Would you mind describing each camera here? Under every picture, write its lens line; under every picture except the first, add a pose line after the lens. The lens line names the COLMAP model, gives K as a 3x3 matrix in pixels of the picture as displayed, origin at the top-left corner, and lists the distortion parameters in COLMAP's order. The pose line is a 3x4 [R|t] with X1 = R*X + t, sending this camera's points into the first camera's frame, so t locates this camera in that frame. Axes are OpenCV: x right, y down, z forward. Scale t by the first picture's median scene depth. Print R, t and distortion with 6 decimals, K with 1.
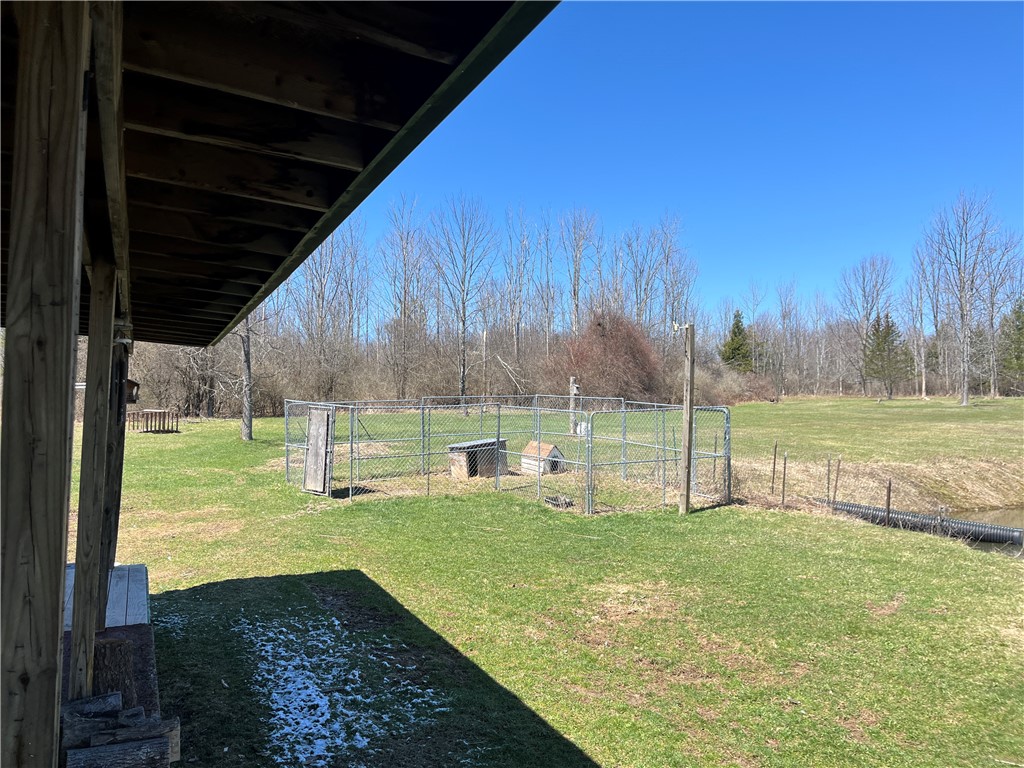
lens RADIAL K [[770.5, 0, 518.3], [0, 770.5, 391.8], [0, 0, 1]] dist [0.073735, -0.099800]
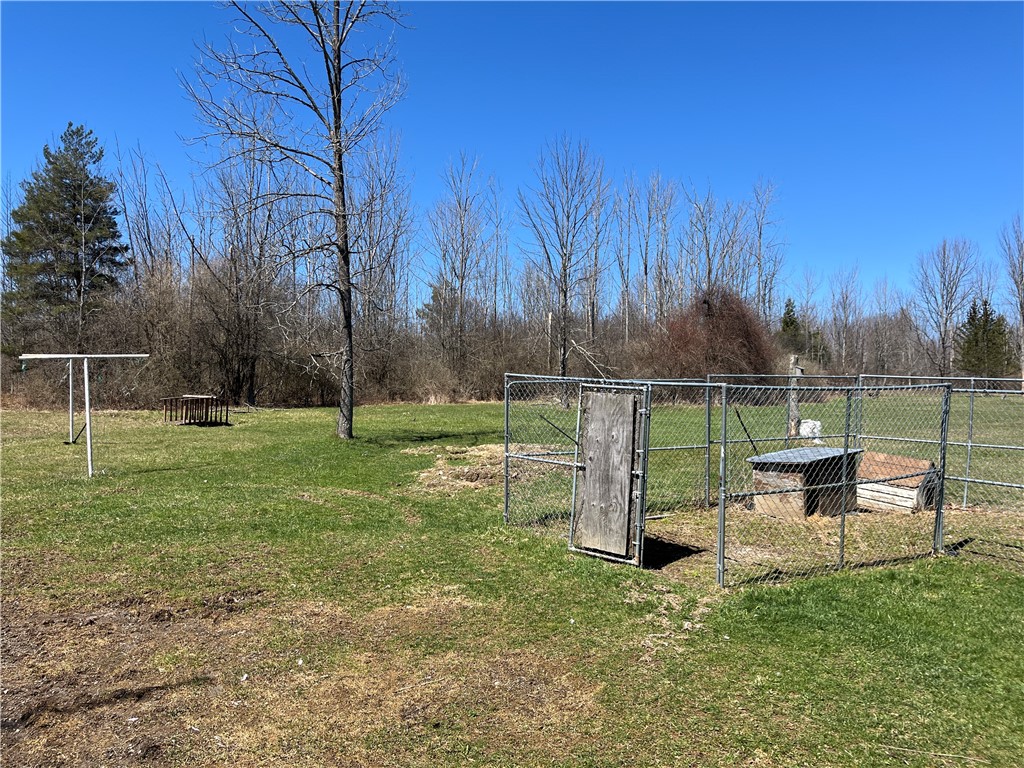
lens RADIAL K [[770.5, 0, 507.8], [0, 770.5, 375.8], [0, 0, 1]] dist [0.073735, -0.099800]
pose [[0.999866, 0.012086, -0.011083, -0.184996], [-0.012219, 0.999854, -0.011979, 0.011279], [0.010936, 0.012113, 0.999867, 0.283308]]
